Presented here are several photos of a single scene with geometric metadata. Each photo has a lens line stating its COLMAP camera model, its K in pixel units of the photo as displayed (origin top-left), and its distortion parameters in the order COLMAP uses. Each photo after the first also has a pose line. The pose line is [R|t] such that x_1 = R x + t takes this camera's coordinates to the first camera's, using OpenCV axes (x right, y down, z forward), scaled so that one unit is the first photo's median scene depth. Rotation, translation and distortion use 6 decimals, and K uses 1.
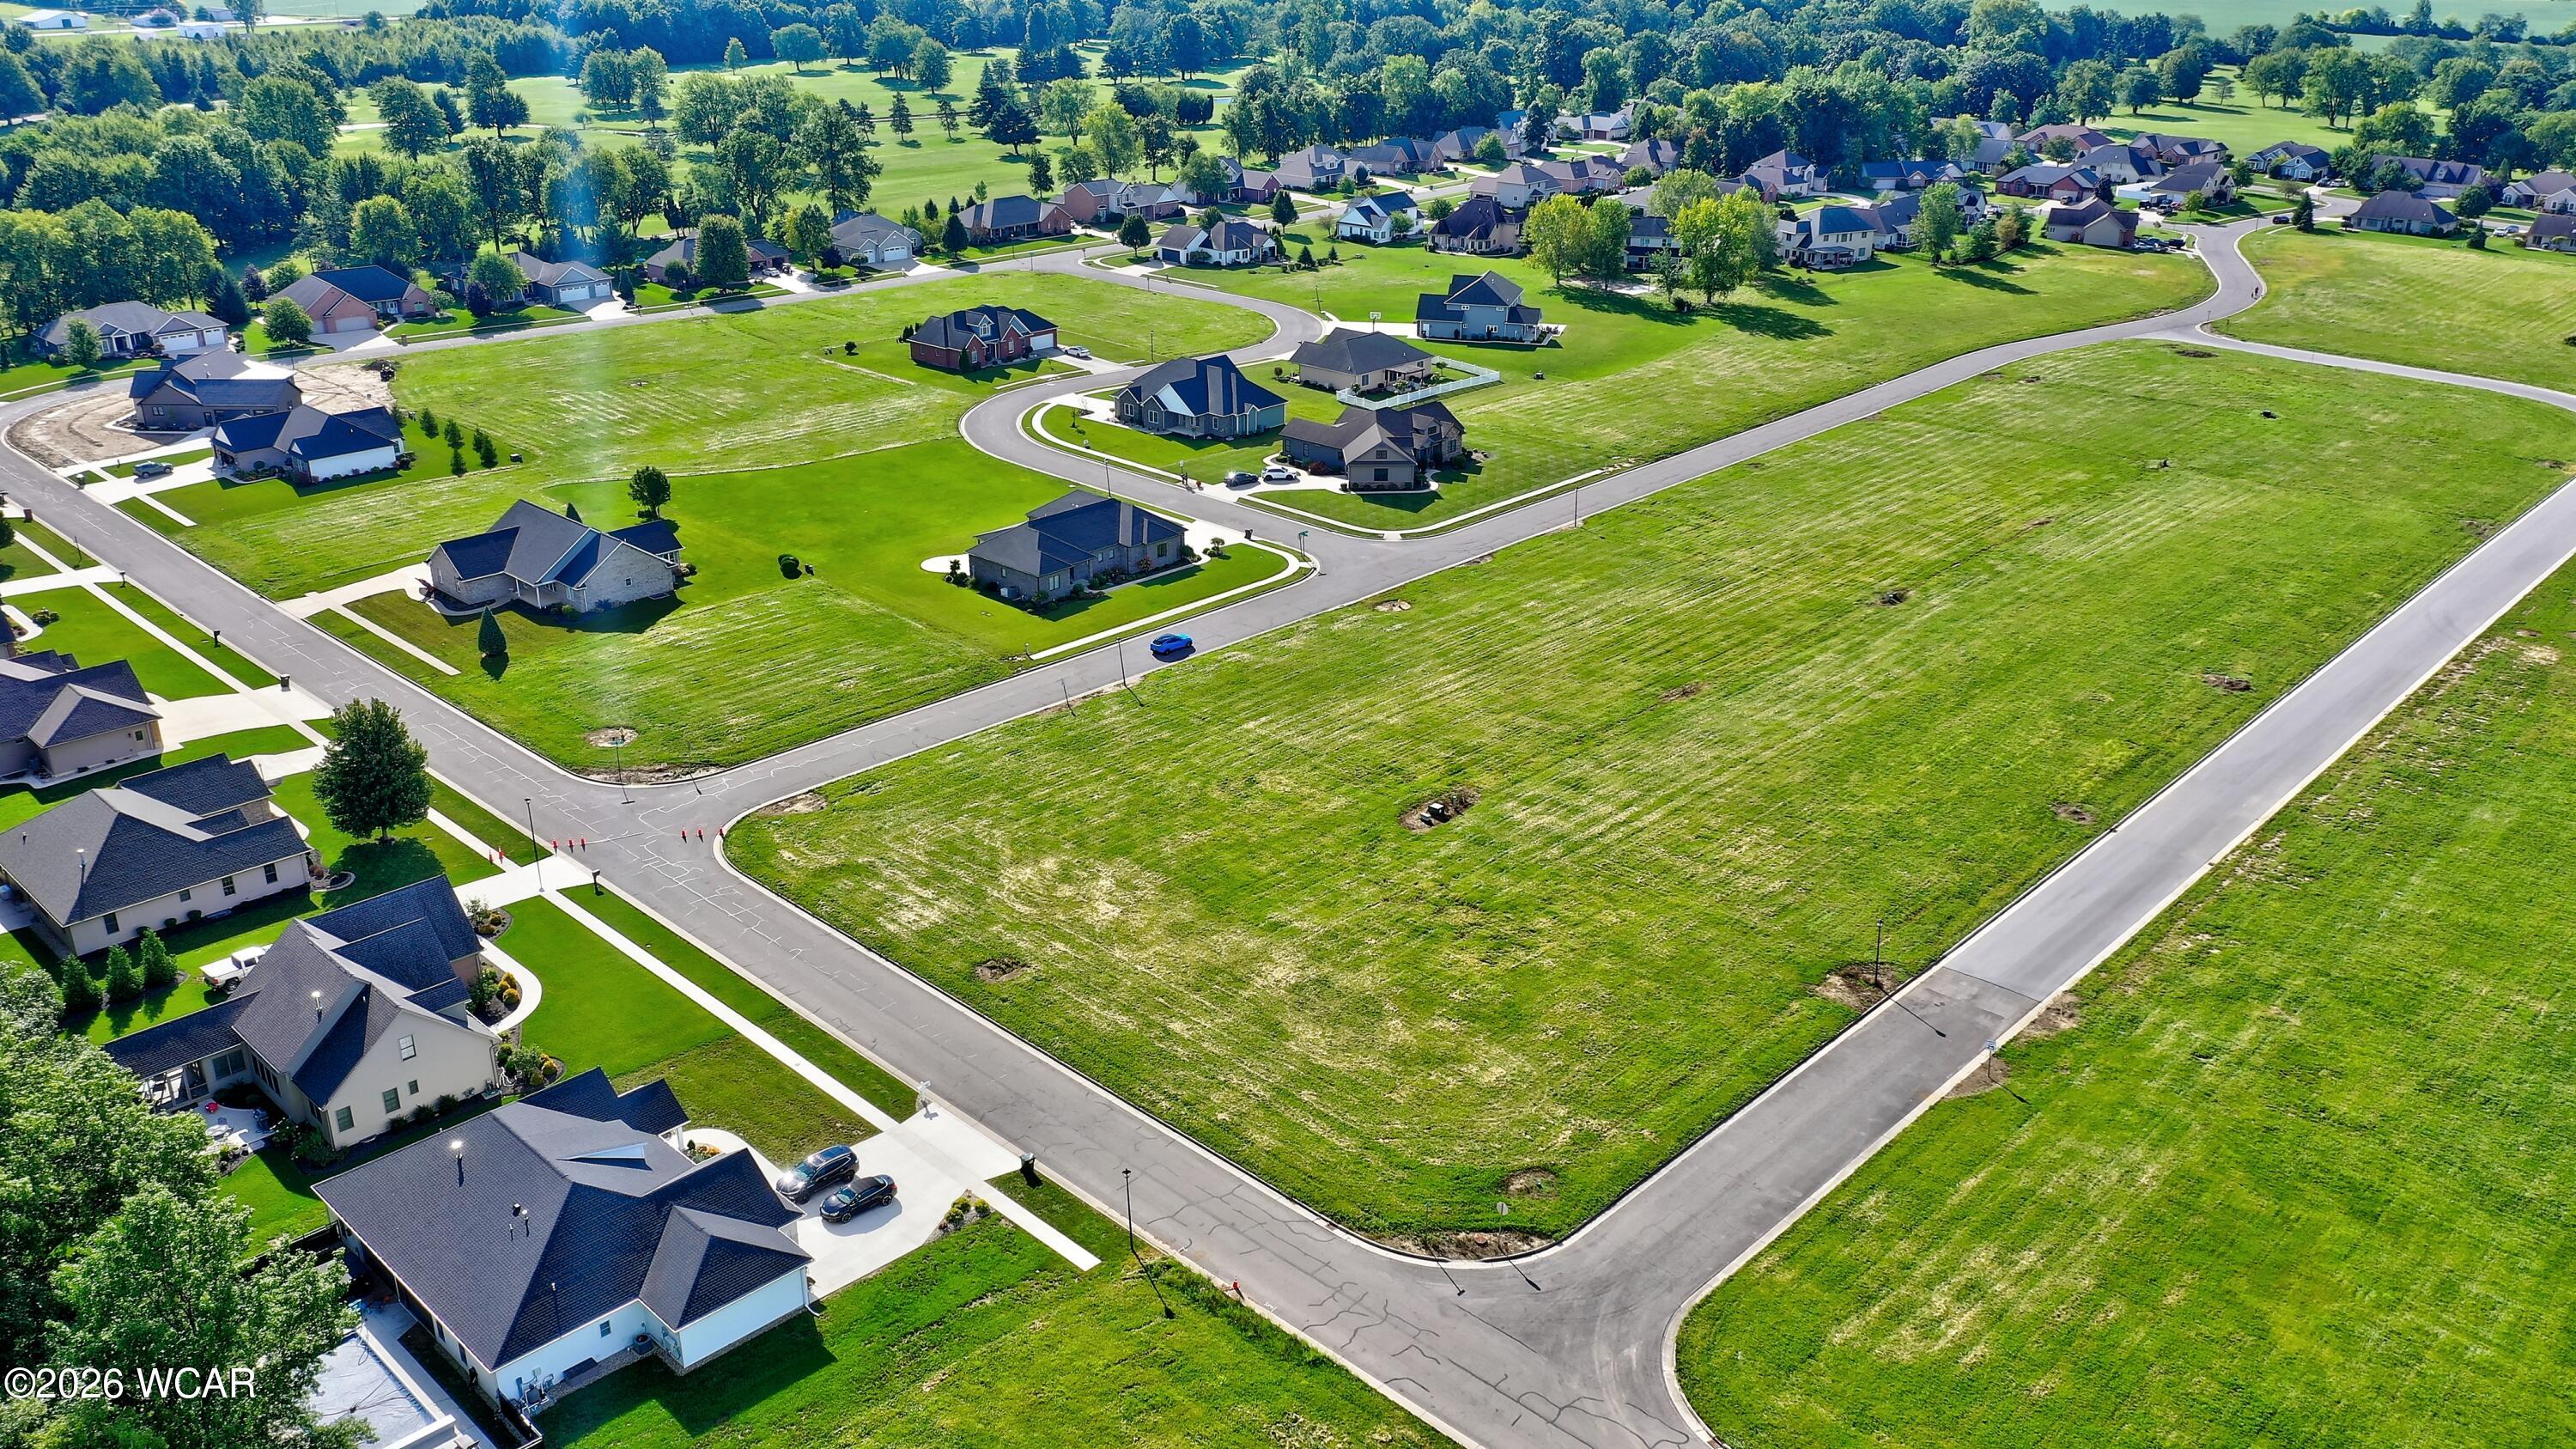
lens RADIAL K [[2013.2, 0, 1200.6], [0, 2013.2, 723.0], [0, 0, 1]] dist [-0.009691, -0.009459]
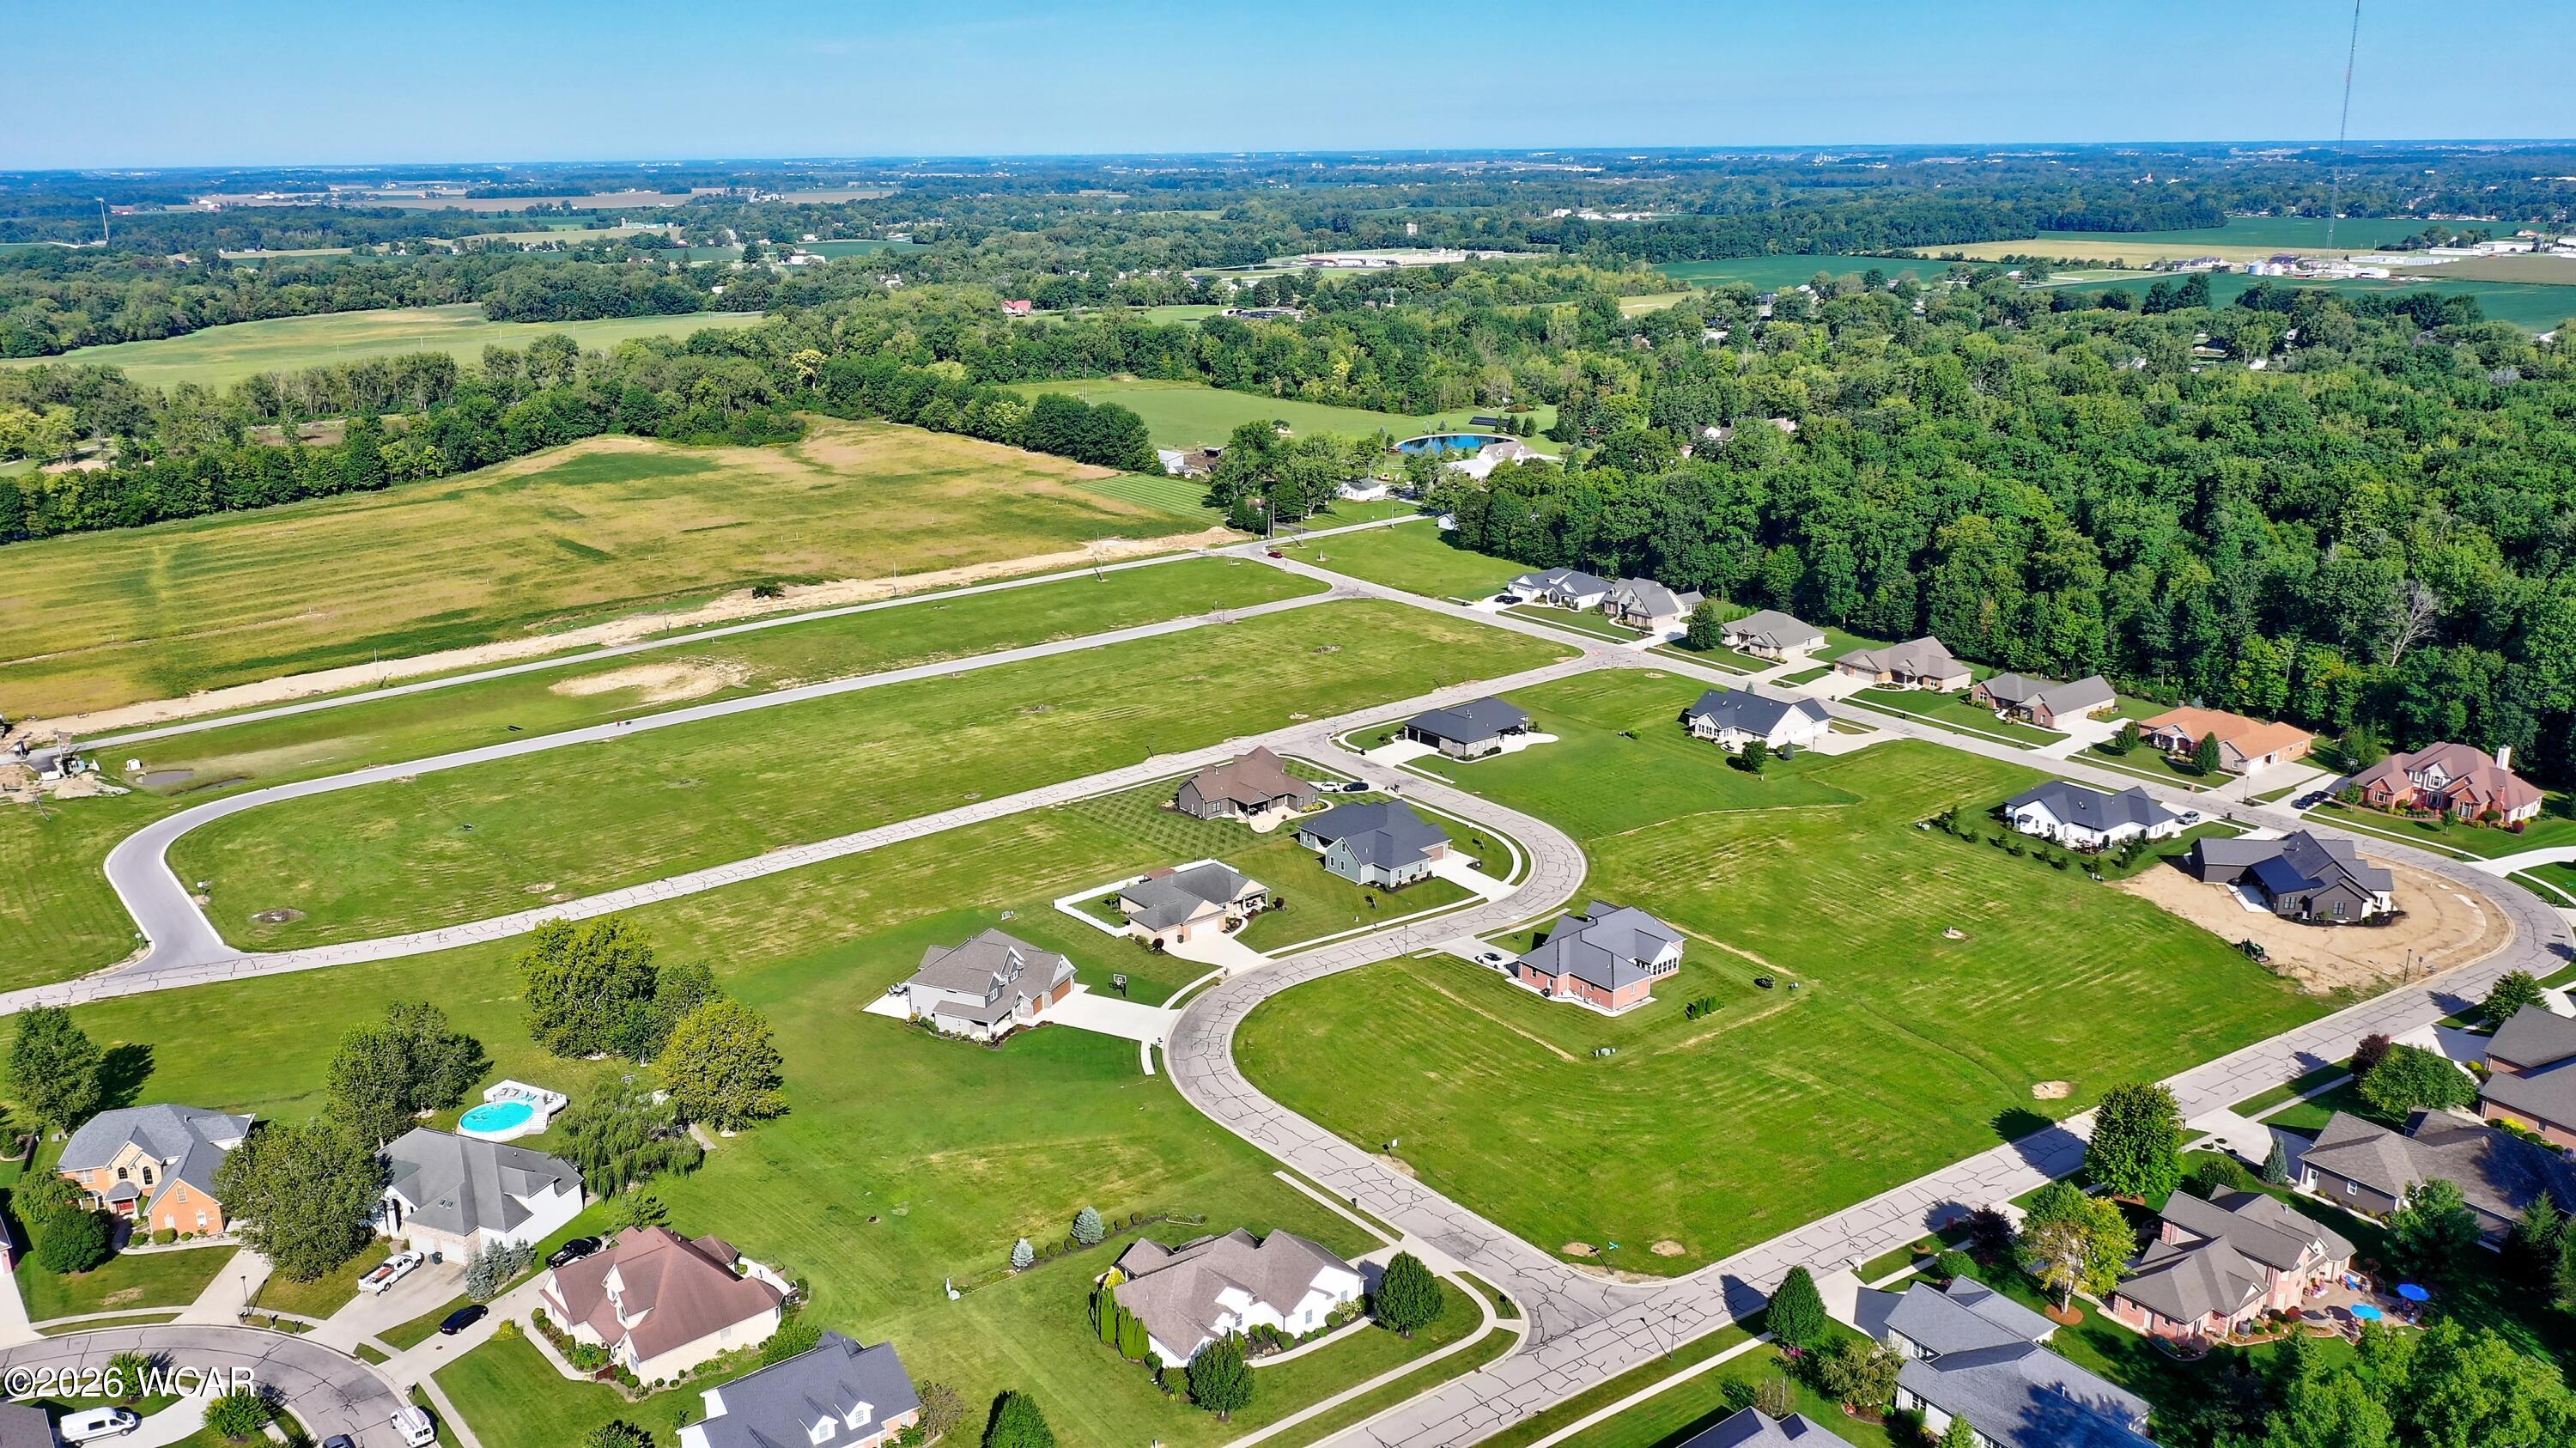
lens RADIAL K [[1978.0, 0, 1243.1], [0, 1978.0, 727.6], [0, 0, 1]] dist [-0.001842, -0.004797]
pose [[-0.992495, -0.029874, 0.118576, -0.067492], [0.050958, 0.780443, 0.623146, -1.182687], [-0.111158, 0.624512, -0.773064, 2.410216]]
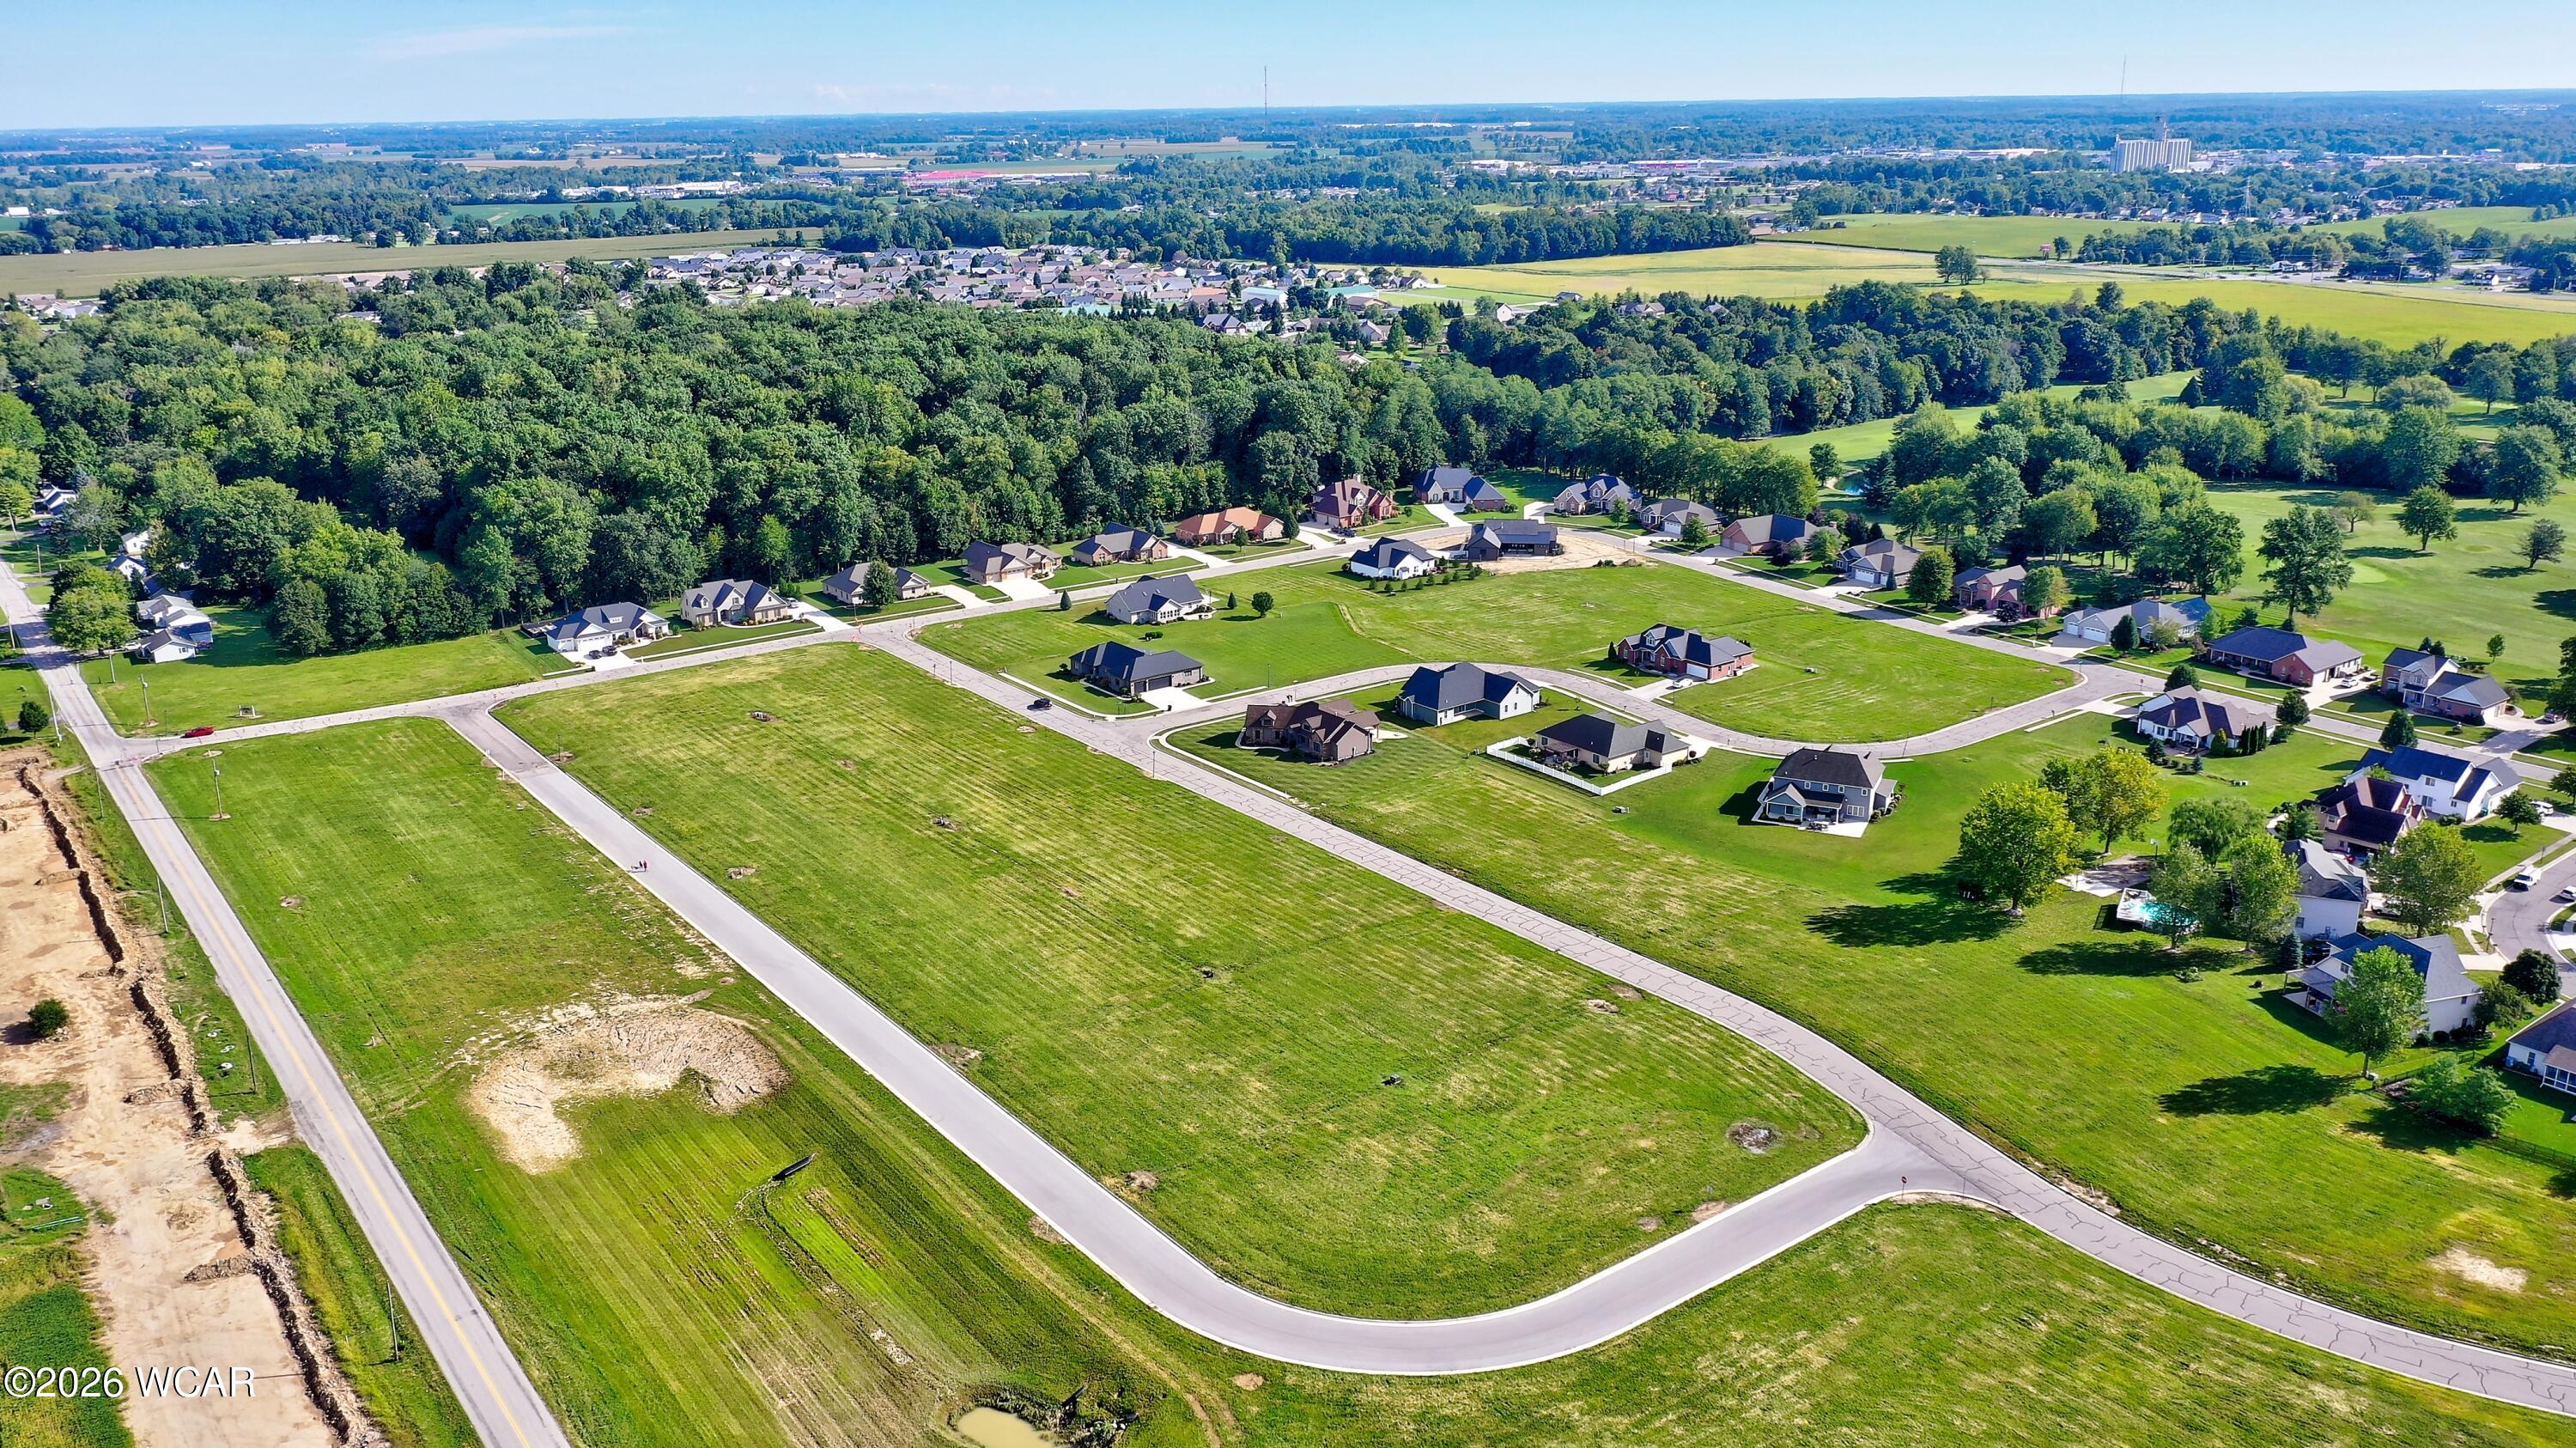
lens RADIAL K [[1978.0, 0, 1243.1], [0, 1978.0, 727.6], [0, 0, 1]] dist [-0.001842, -0.004797]
pose [[-0.159643, 0.296999, -0.941438, 1.691176], [-0.361470, 0.869849, 0.335711, -0.707815], [0.918615, 0.393896, -0.031509, 1.225426]]
